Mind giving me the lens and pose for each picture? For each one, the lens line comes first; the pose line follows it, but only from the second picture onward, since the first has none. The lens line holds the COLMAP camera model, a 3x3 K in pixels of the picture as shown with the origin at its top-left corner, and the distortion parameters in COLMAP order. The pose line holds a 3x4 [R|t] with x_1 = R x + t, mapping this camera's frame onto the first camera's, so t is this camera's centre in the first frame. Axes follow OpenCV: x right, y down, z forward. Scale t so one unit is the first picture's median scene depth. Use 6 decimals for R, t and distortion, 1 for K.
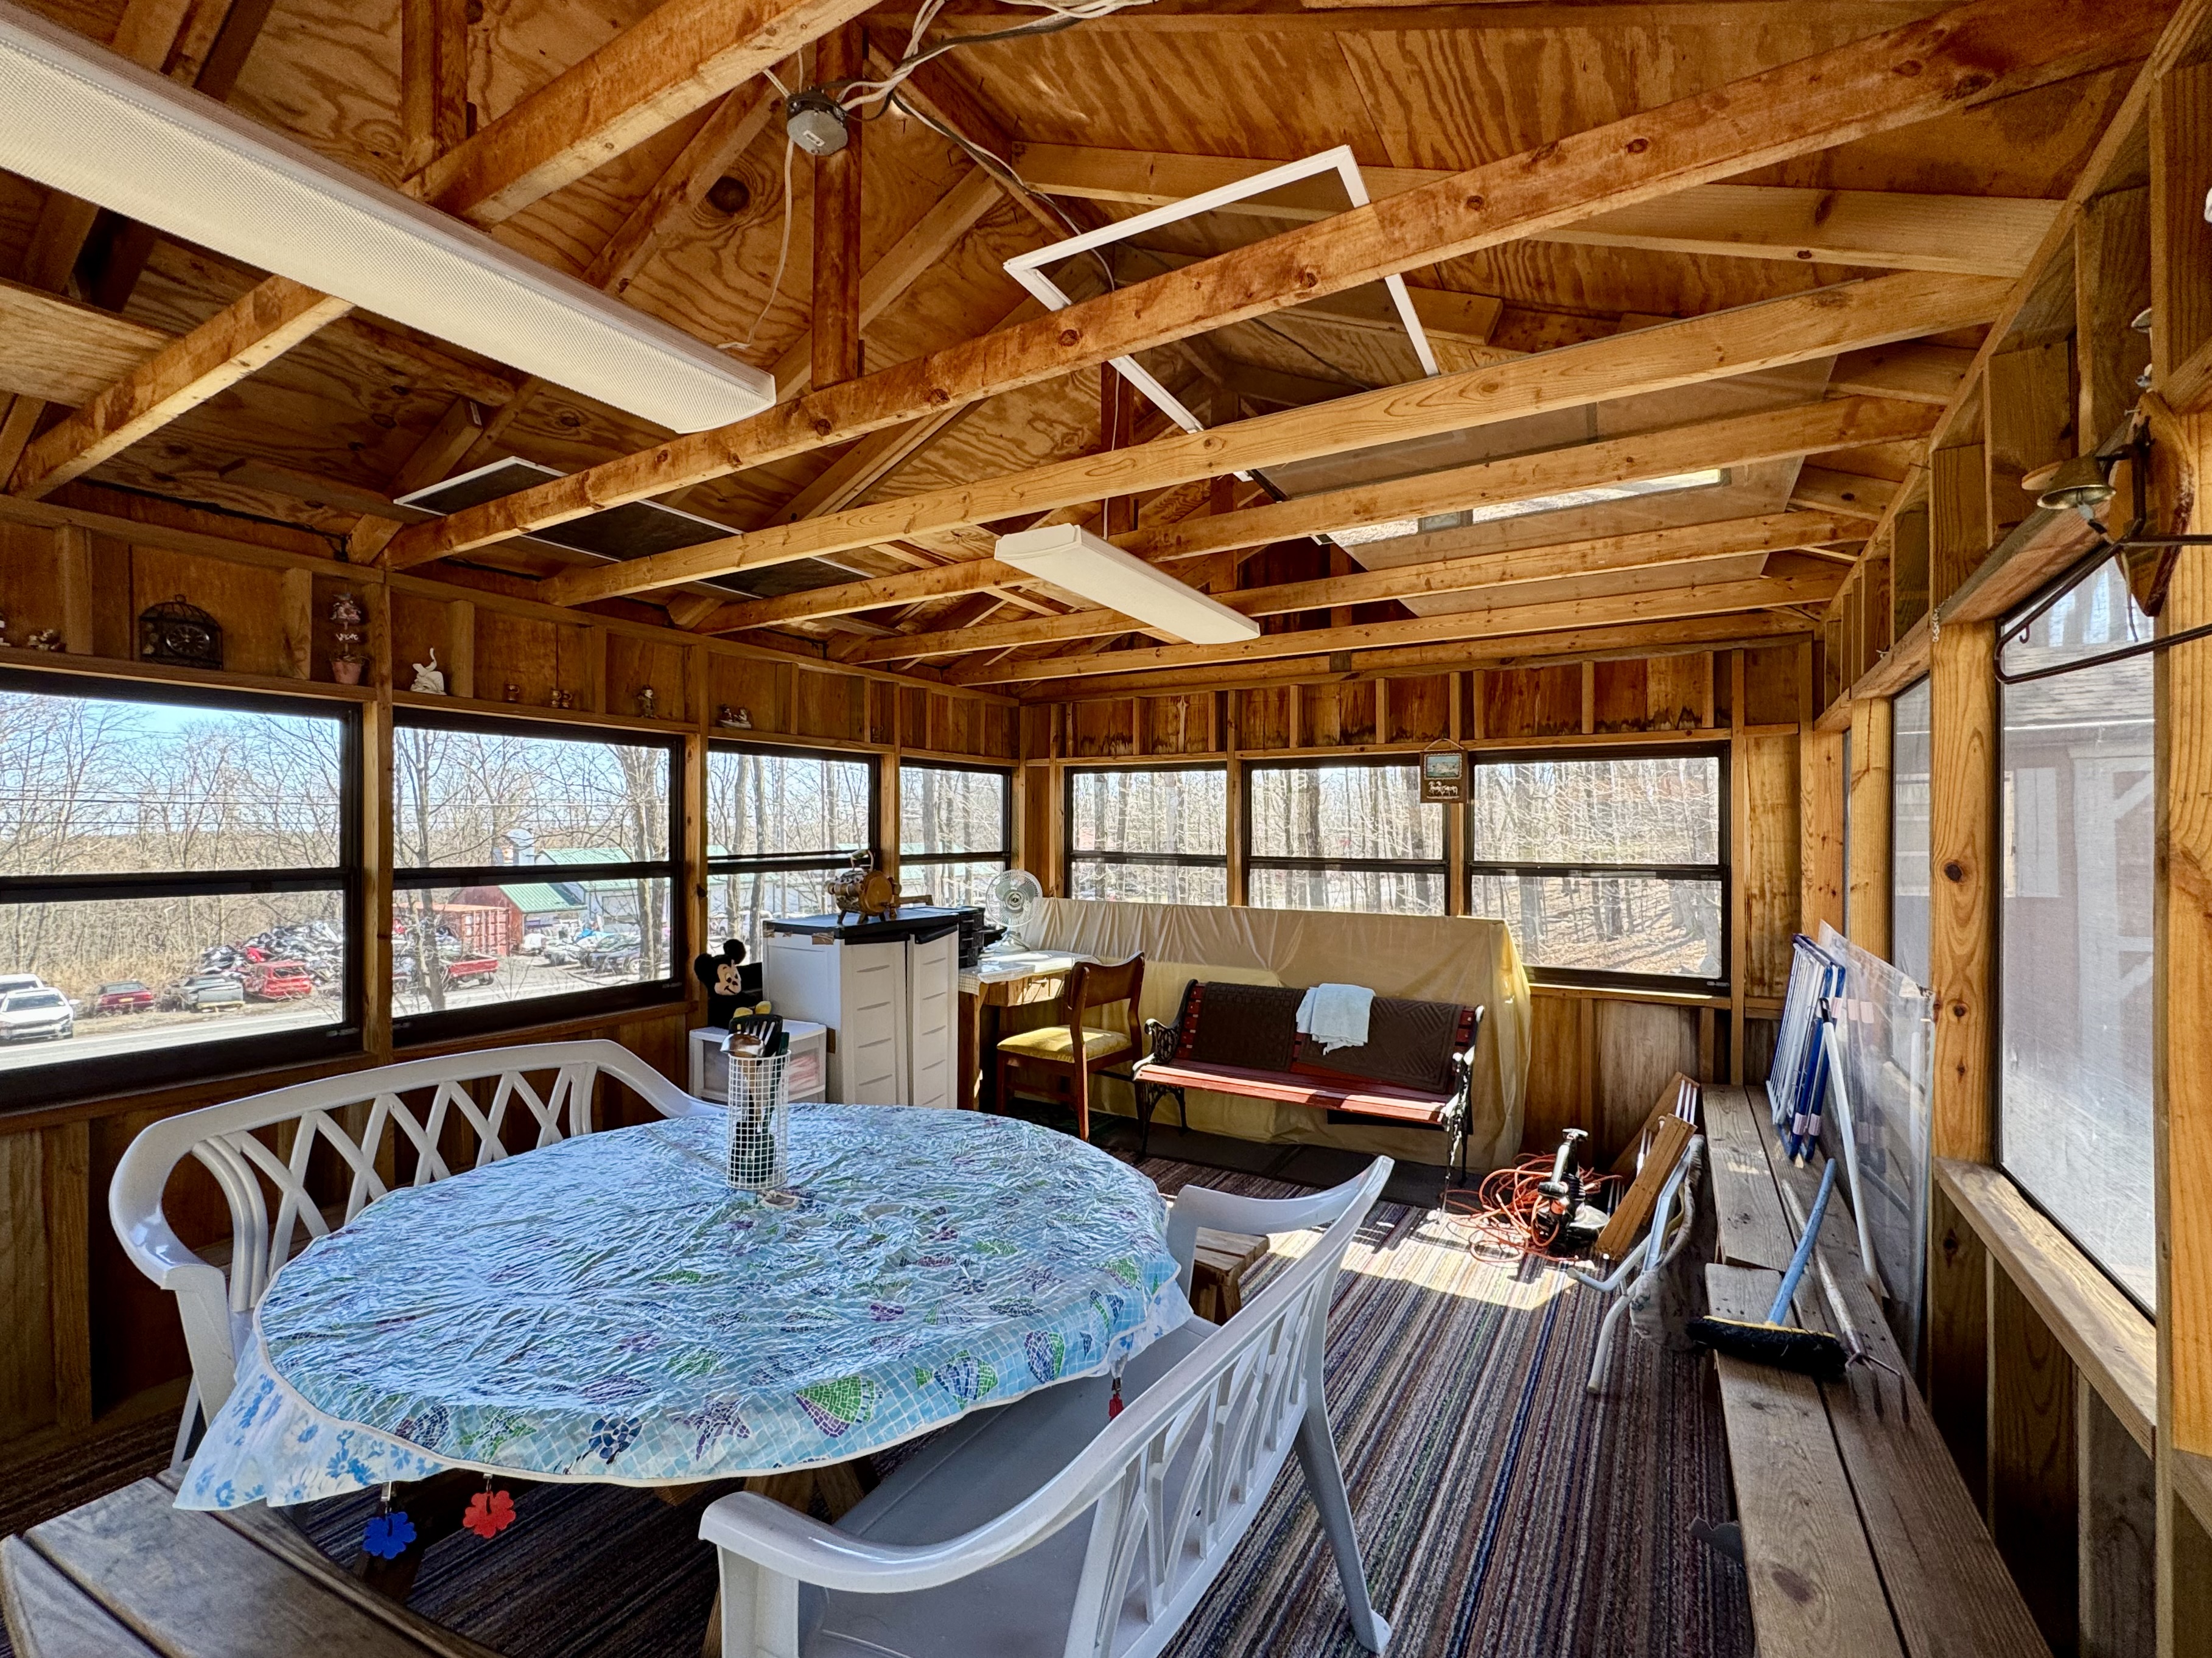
lens RADIAL K [[979.3, 0, 1112.8], [0, 979.3, 829.0], [0, 0, 1]] dist [-0.003617, 0.000043]
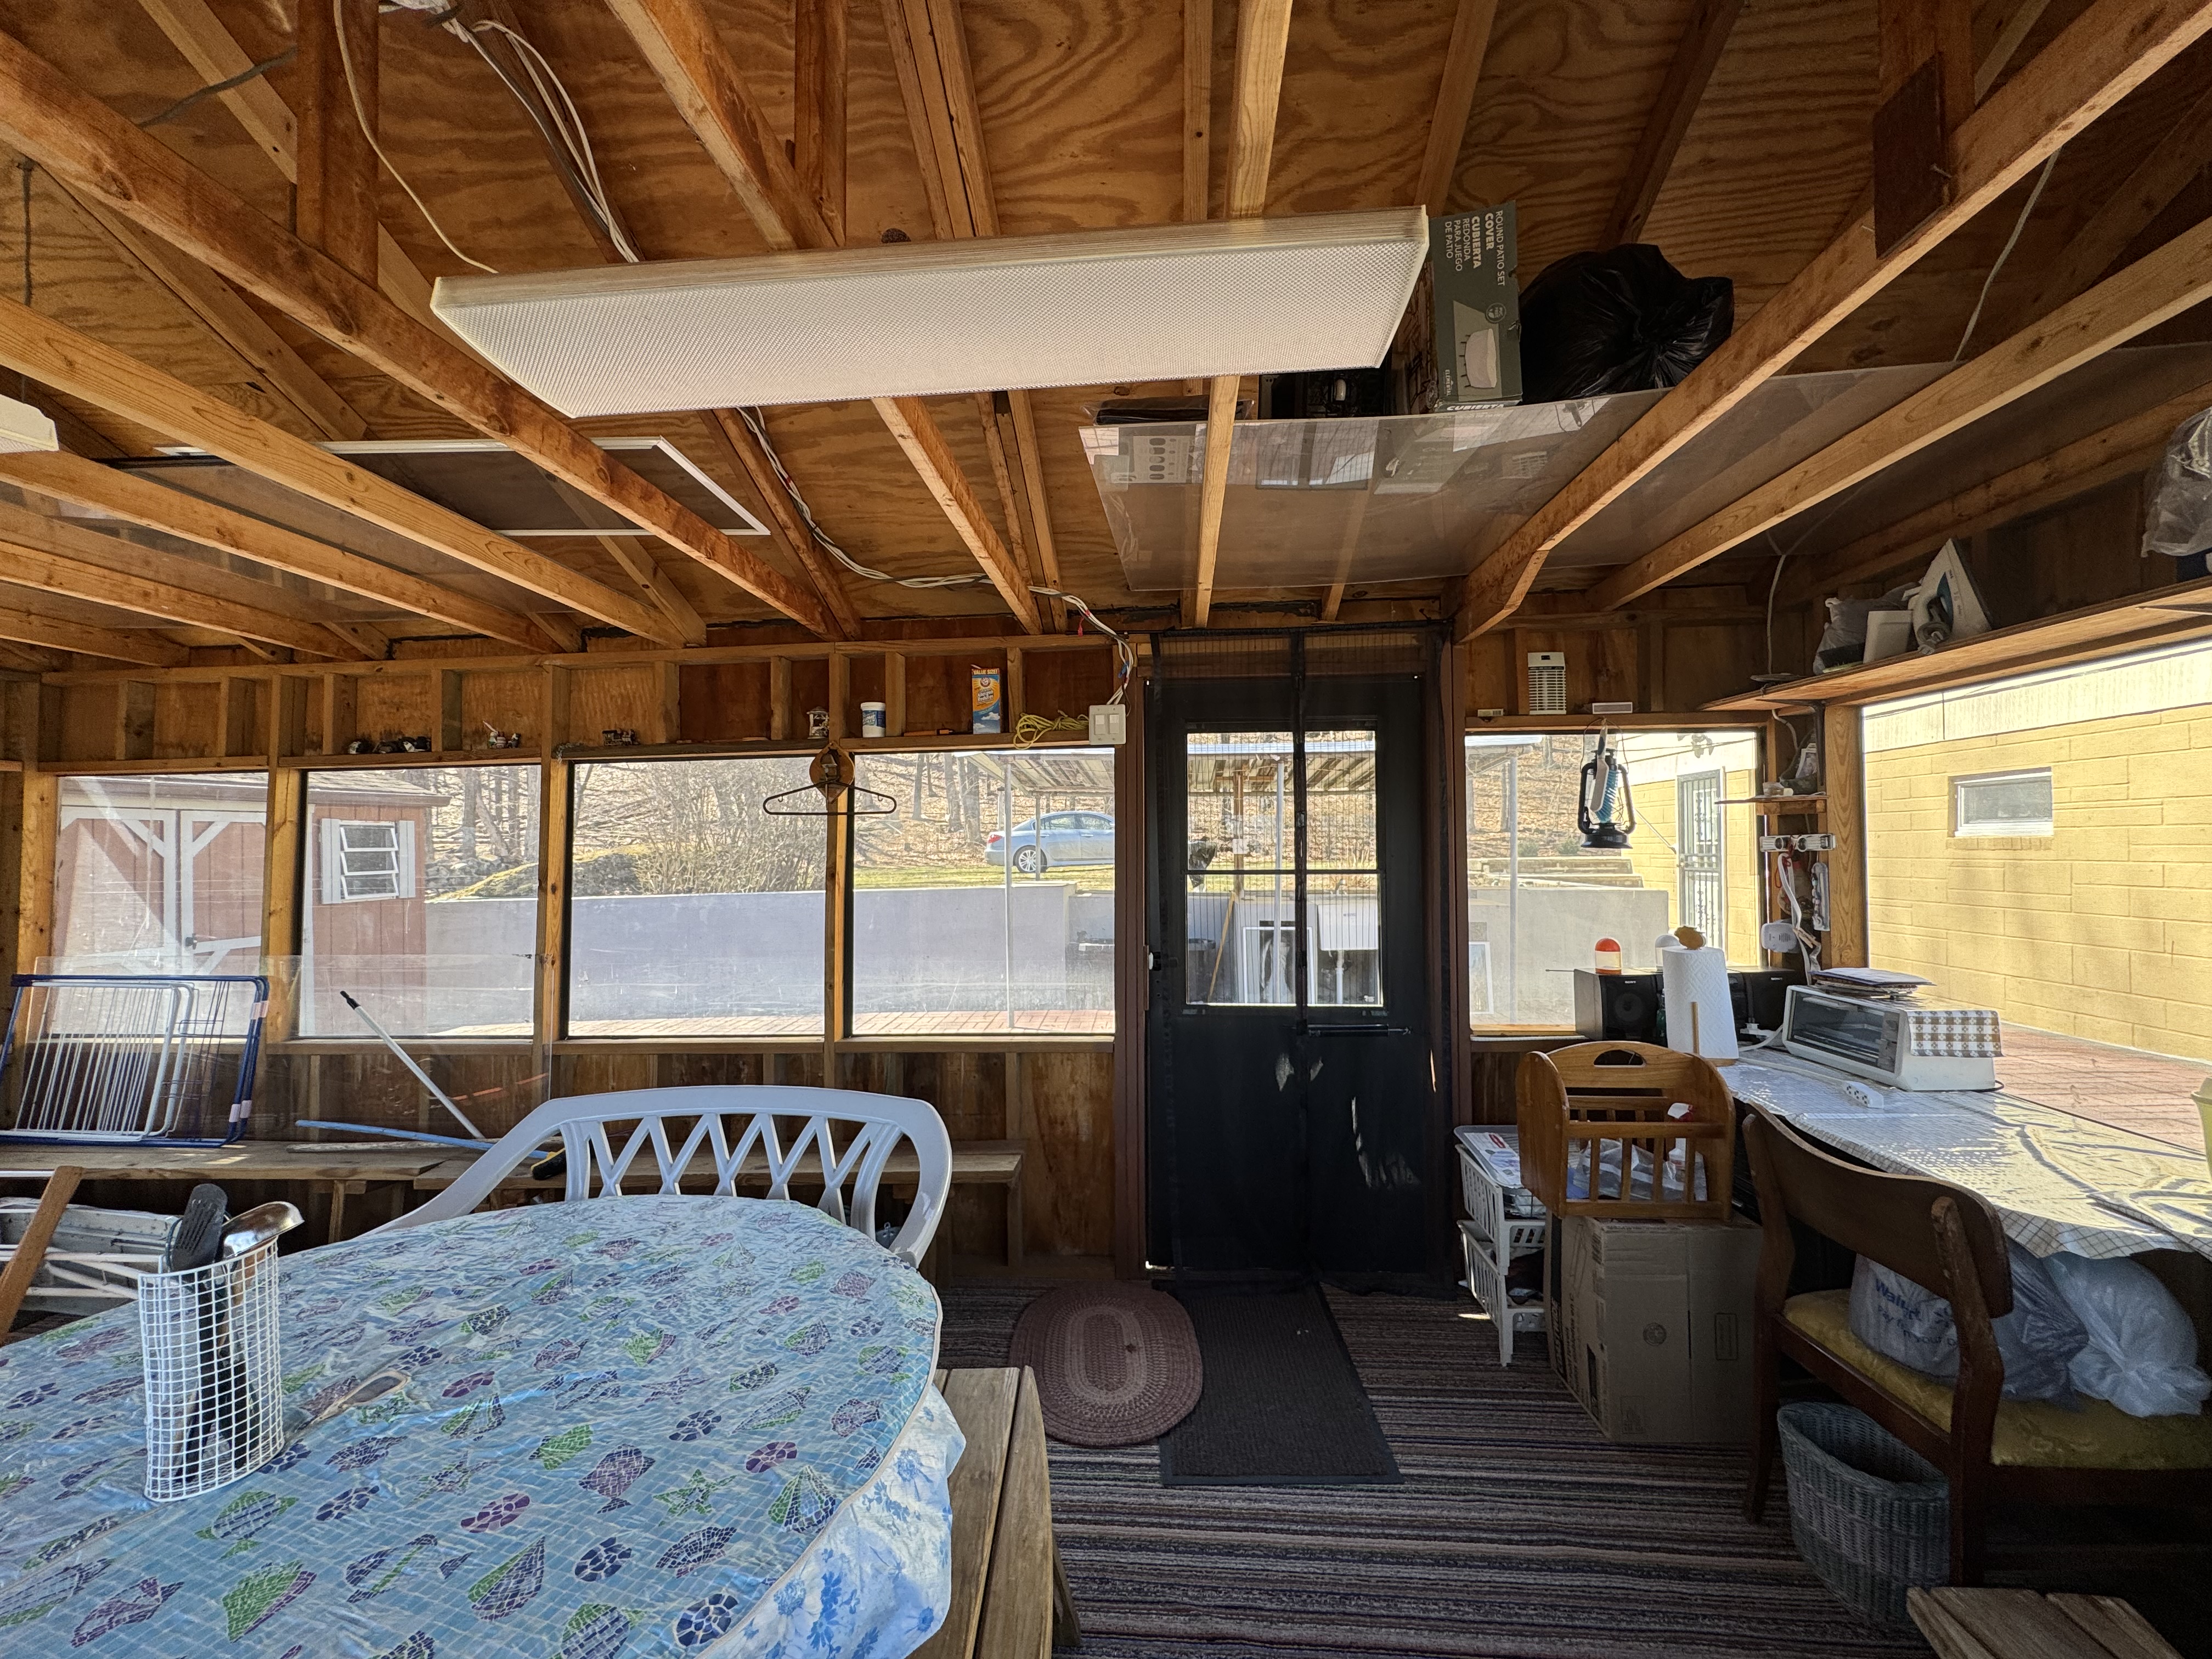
lens RADIAL K [[880.5, 0, 1110.4], [0, 880.5, 832.4], [0, 0, 1]] dist [-0.003130, -0.000288]
pose [[-0.442006, 0.030682, 0.896487, -0.536698], [0.004263, 0.999475, -0.032105, -0.003168], [-0.897002, -0.010369, -0.441905, 0.368833]]
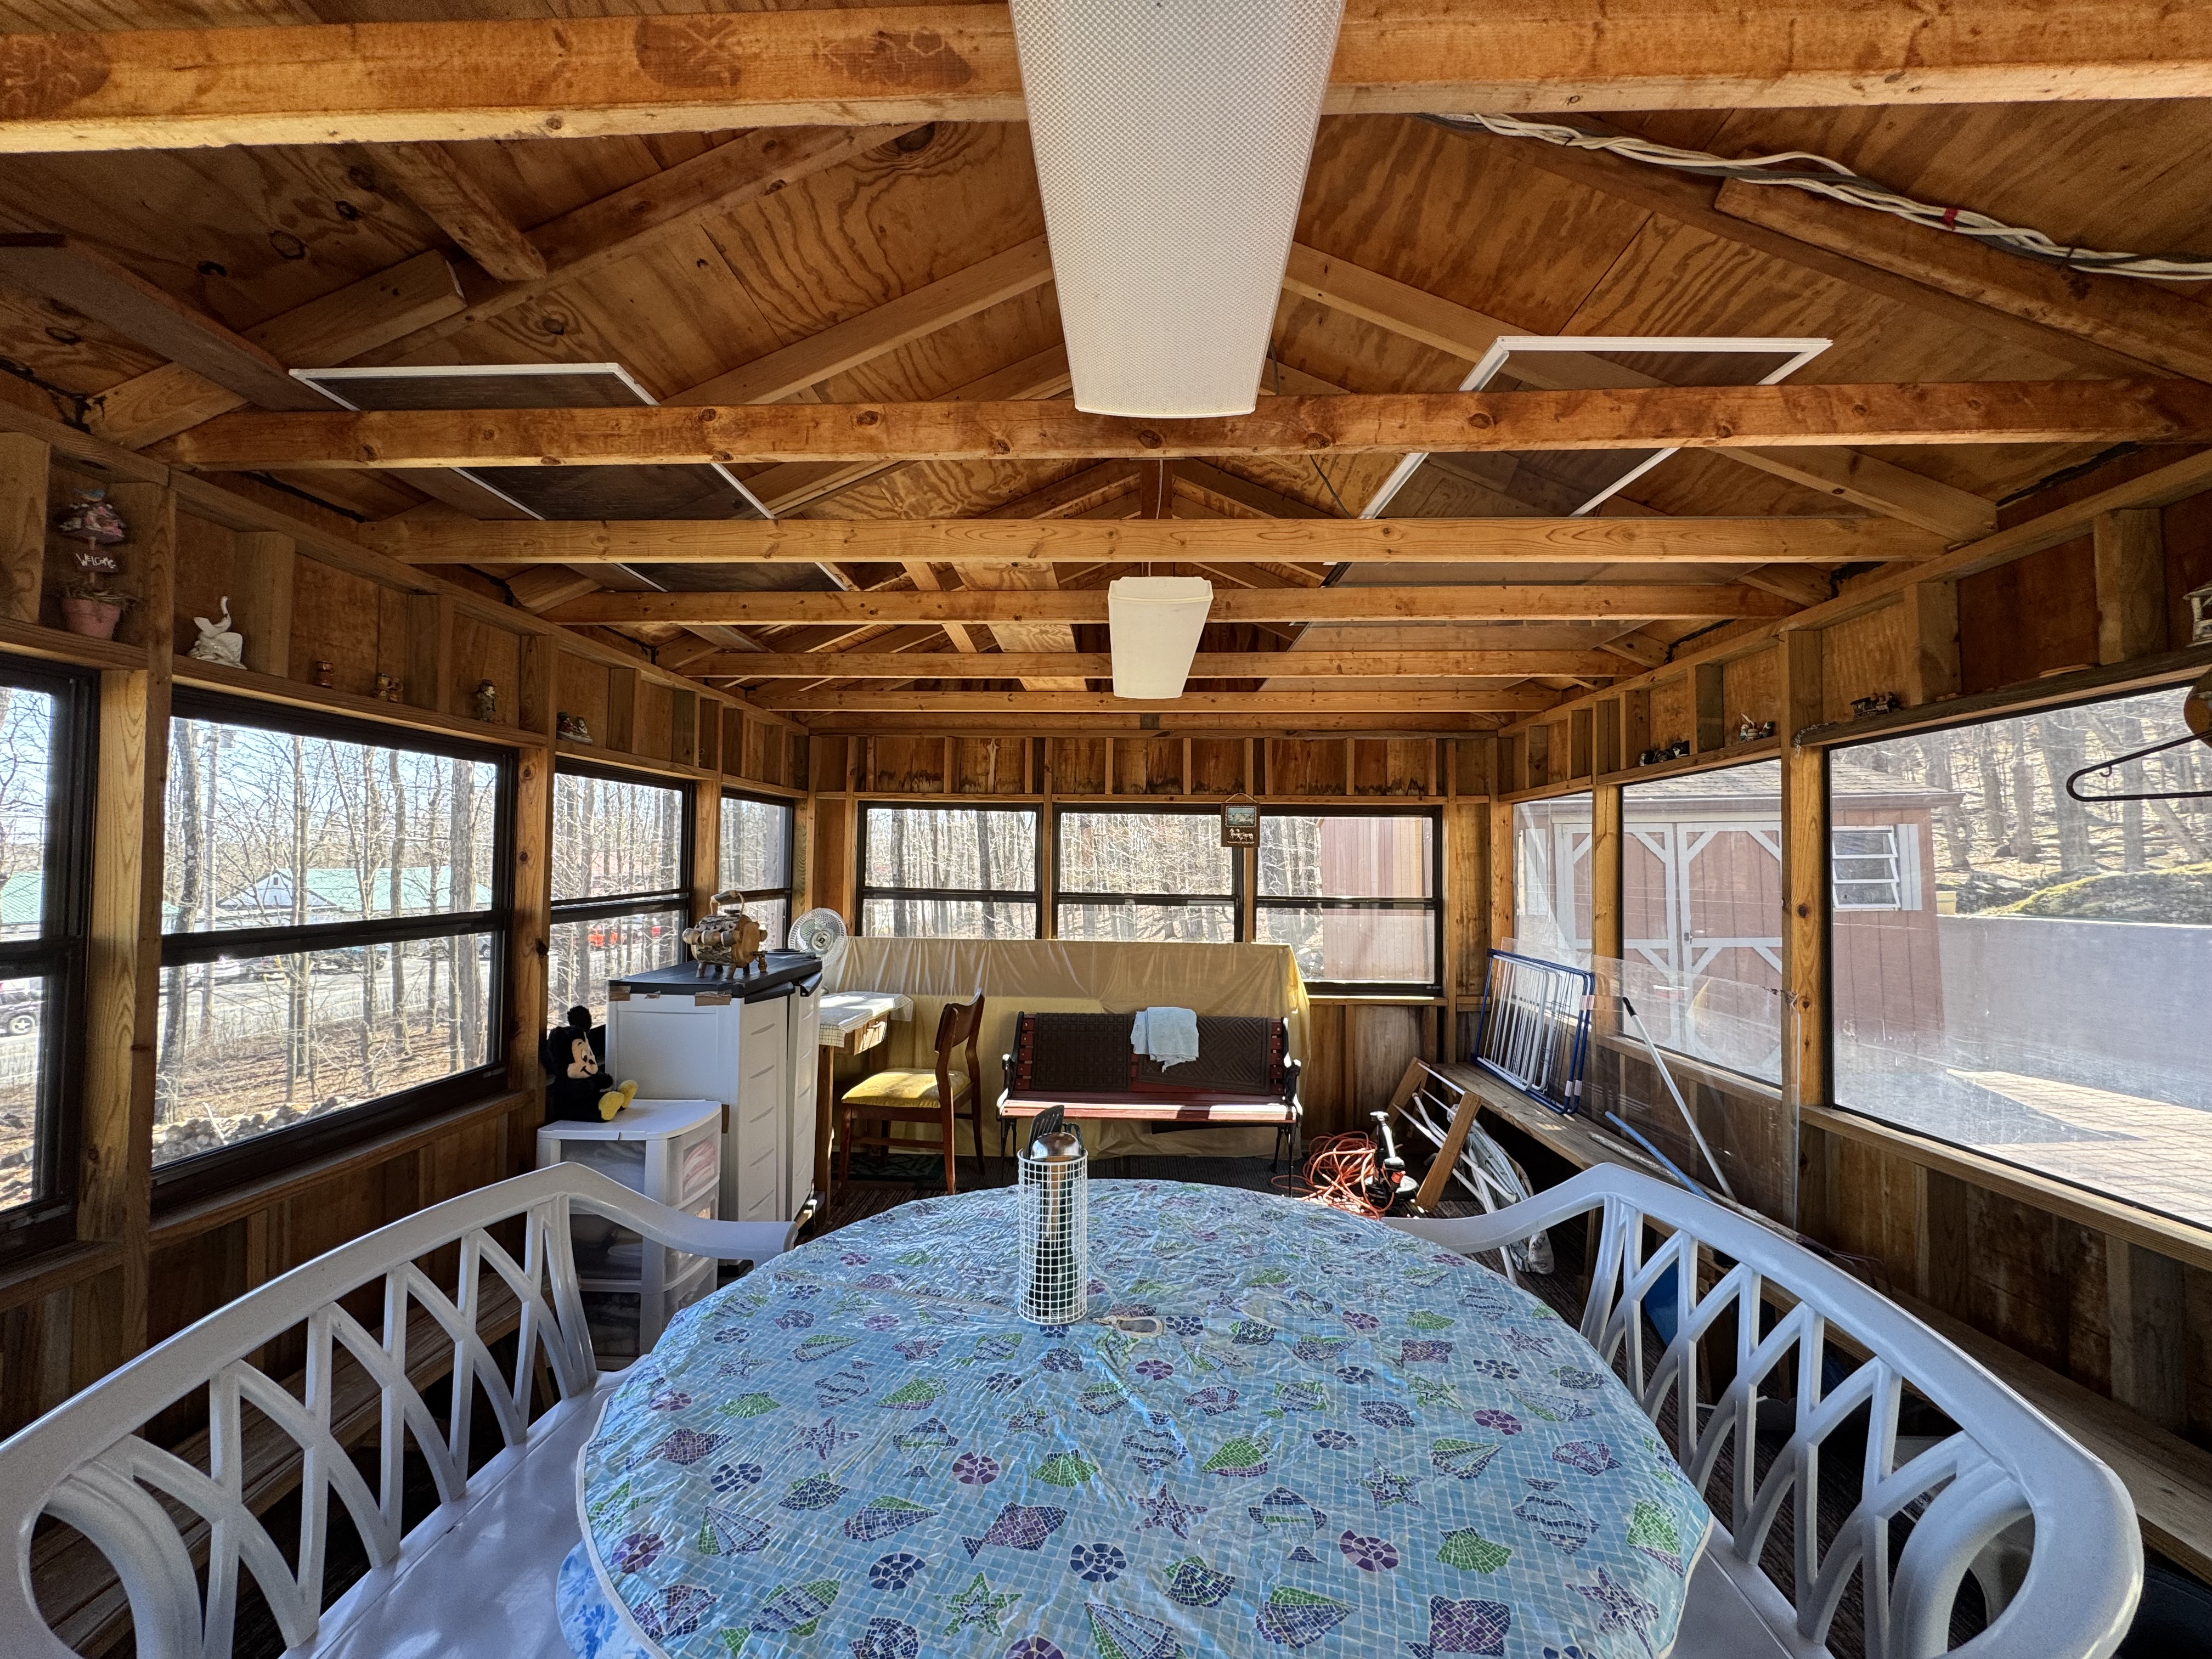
lens RADIAL K [[880.5, 0, 1108.6], [0, 880.5, 831.8], [0, 0, 1]] dist [-0.003130, -0.000288]
pose [[0.877834, 0.023942, 0.478365, -0.338343], [-0.010589, 0.999476, -0.030591, -0.011817], [-0.478847, 0.021789, 0.877628, 0.151690]]
